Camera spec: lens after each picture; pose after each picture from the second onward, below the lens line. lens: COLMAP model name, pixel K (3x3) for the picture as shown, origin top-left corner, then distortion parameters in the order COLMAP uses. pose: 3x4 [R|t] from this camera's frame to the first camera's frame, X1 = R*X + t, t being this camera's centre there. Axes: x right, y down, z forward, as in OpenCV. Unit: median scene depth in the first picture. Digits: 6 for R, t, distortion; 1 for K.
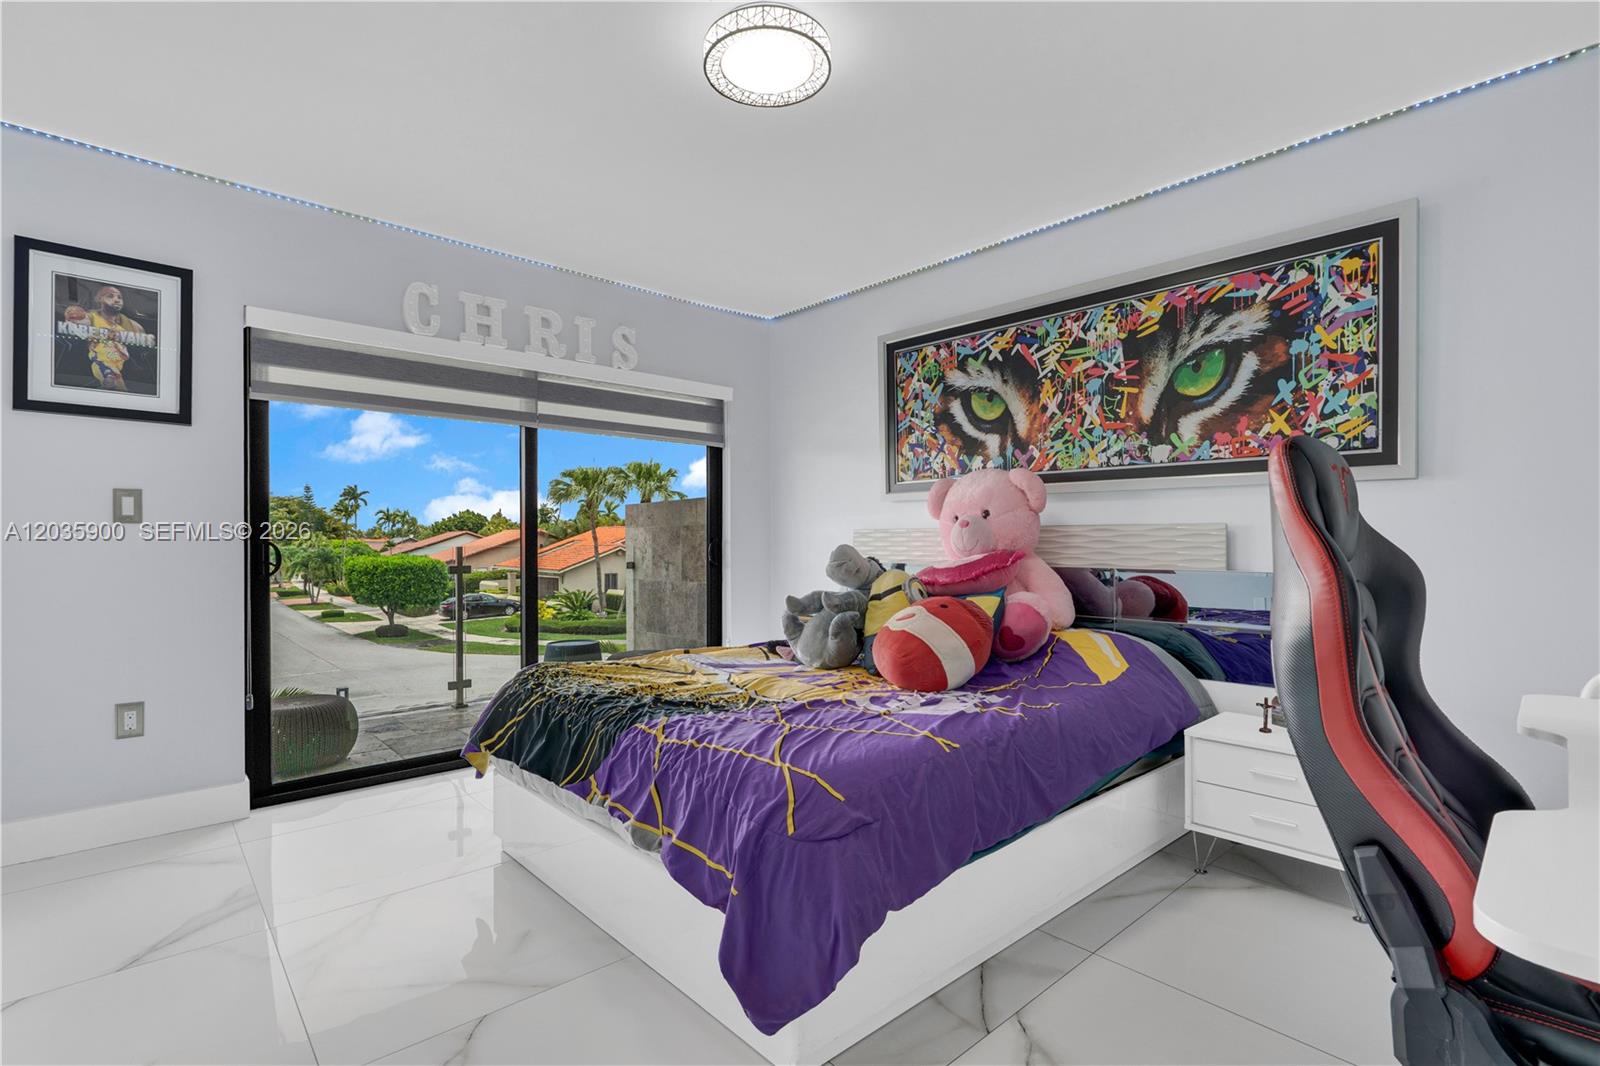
lens RADIAL K [[759.5, 0, 795.3], [0, 759.5, 547.0], [0, 0, 1]] dist [0.000022, -0.000050]
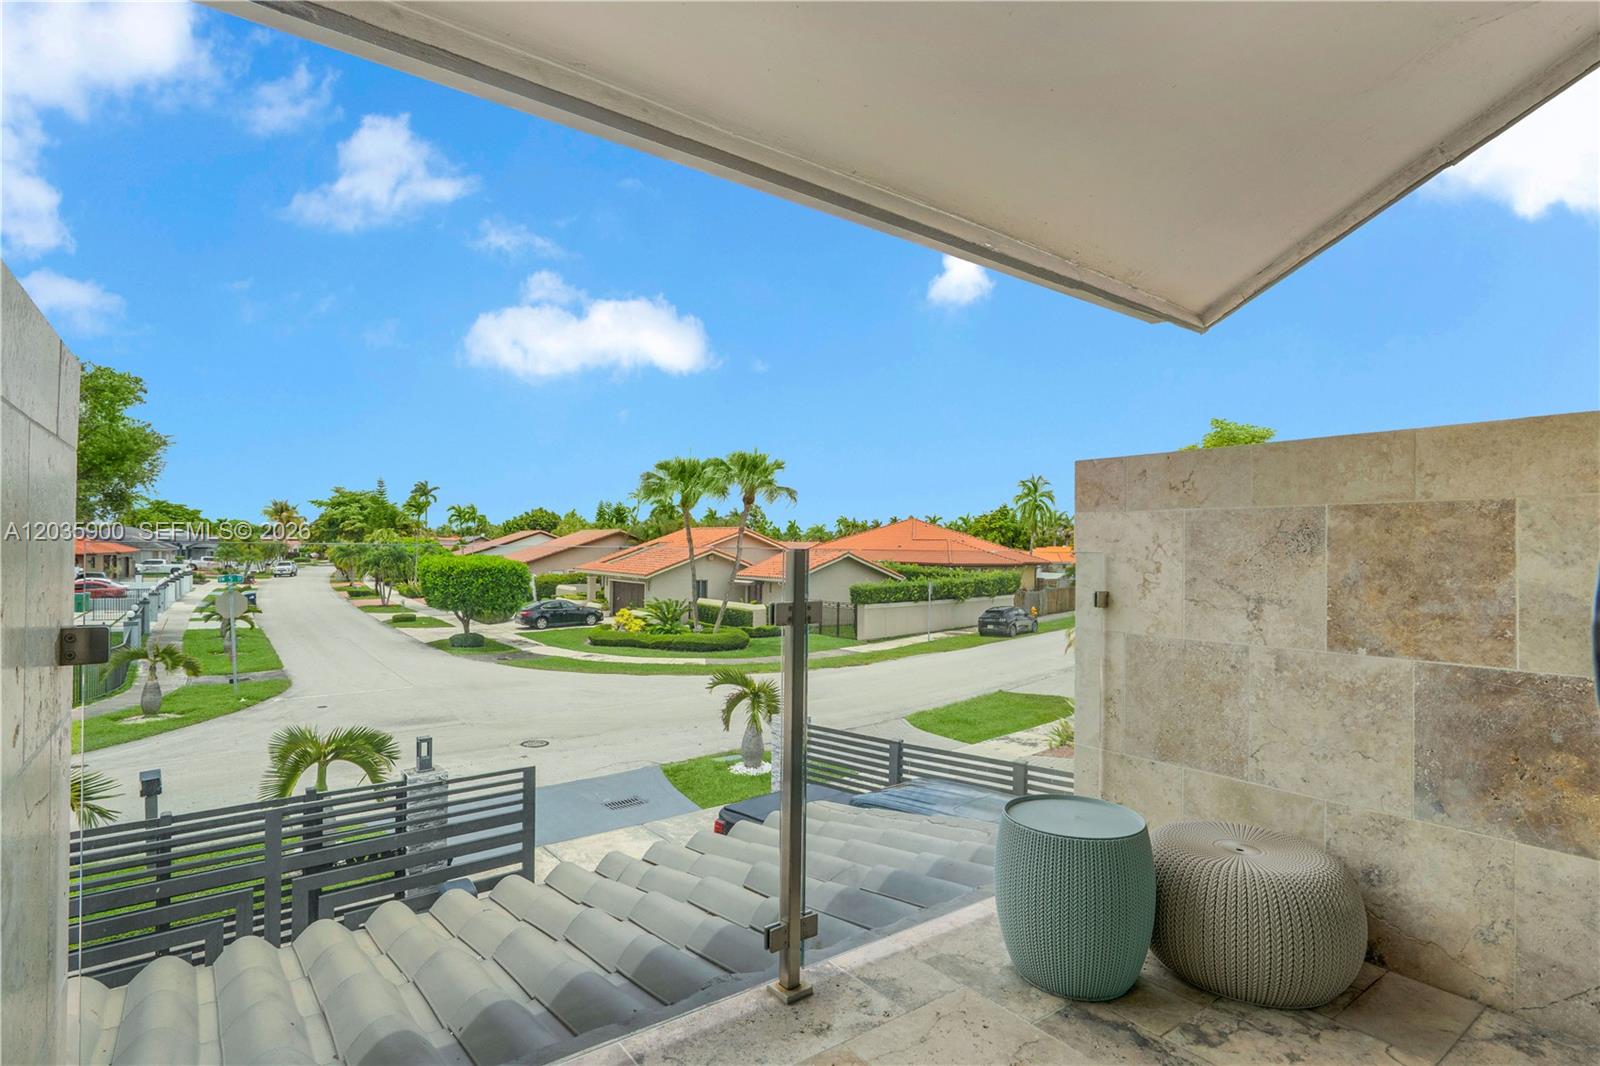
lens RADIAL K [[775.5, 0, 760.4], [0, 775.5, 550.3], [0, 0, 1]] dist [0.001514, -0.000076]
pose [[0.993466, 0.019345, -0.112476, -0.076473], [-0.019679, 0.999805, -0.001856, 0.000136], [0.112418, 0.004058, 0.993653, 0.115290]]
